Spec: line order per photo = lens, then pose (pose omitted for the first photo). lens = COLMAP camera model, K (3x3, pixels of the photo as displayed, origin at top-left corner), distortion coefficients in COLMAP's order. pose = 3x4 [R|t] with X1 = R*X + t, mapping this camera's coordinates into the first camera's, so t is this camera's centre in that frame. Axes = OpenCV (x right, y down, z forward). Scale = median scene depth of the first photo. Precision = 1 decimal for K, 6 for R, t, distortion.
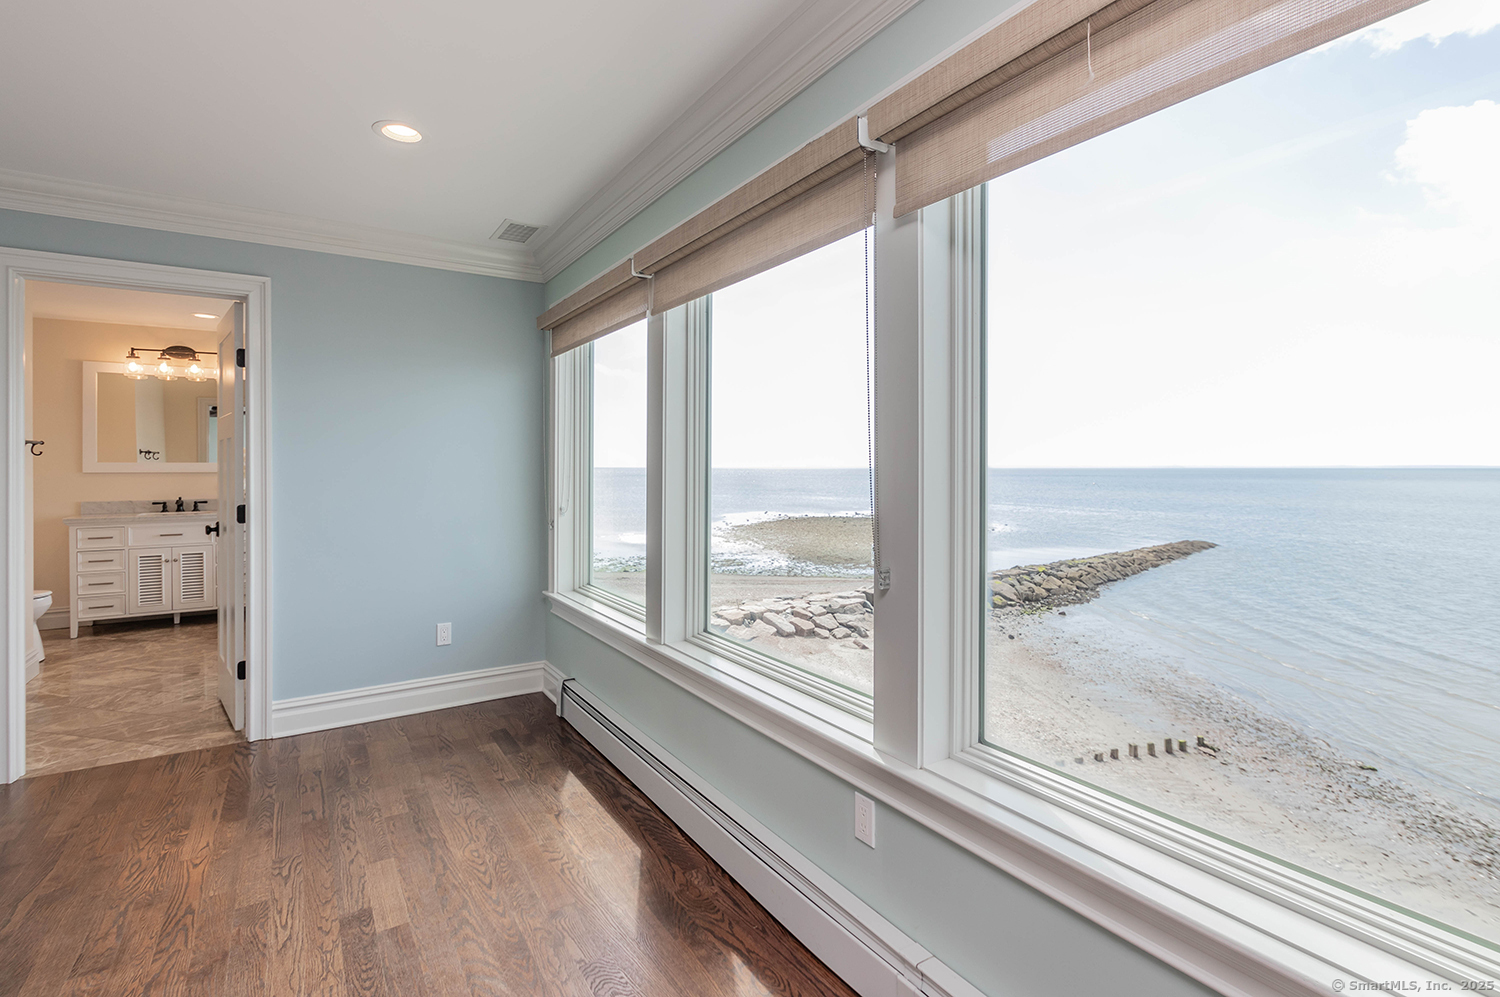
lens RADIAL K [[710.3, 0, 755.3], [0, 710.3, 459.6], [0, 0, 1]] dist [0.005104, -0.004976]
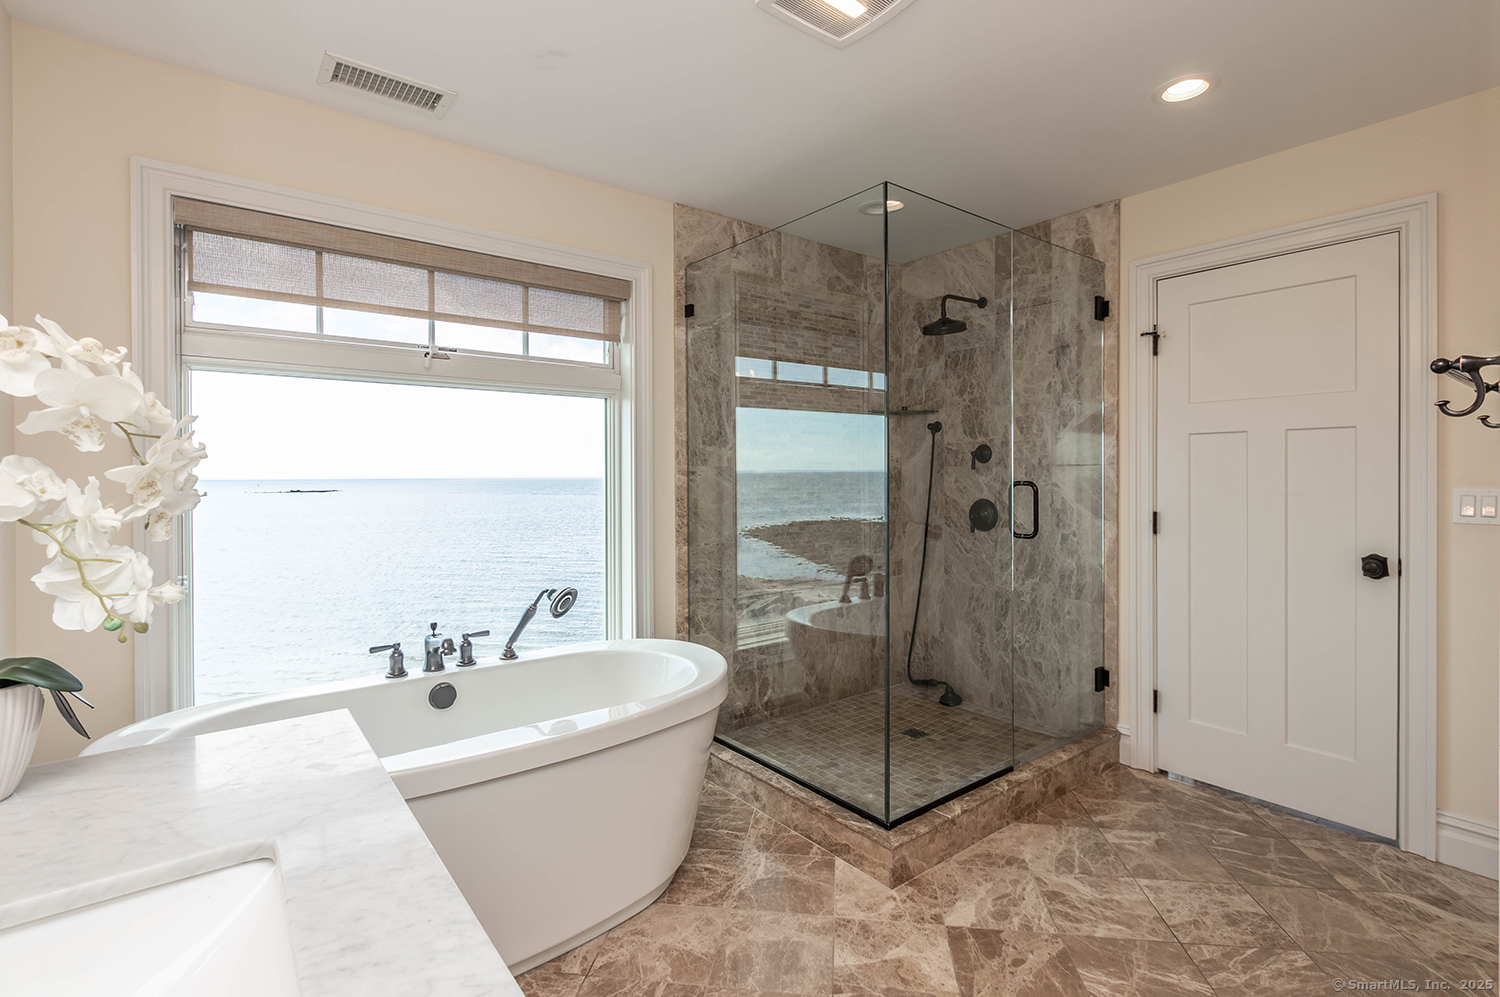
lens RADIAL K [[710.3, 0, 751.9], [0, 710.3, 491.9], [0, 0, 1]] dist [0.005104, -0.004976]
pose [[-0.100870, -0.000205, 0.994900, -1.524526], [-0.017512, 0.999845, -0.001570, 0.040850], [-0.994745, -0.017581, -0.100858, 1.579083]]
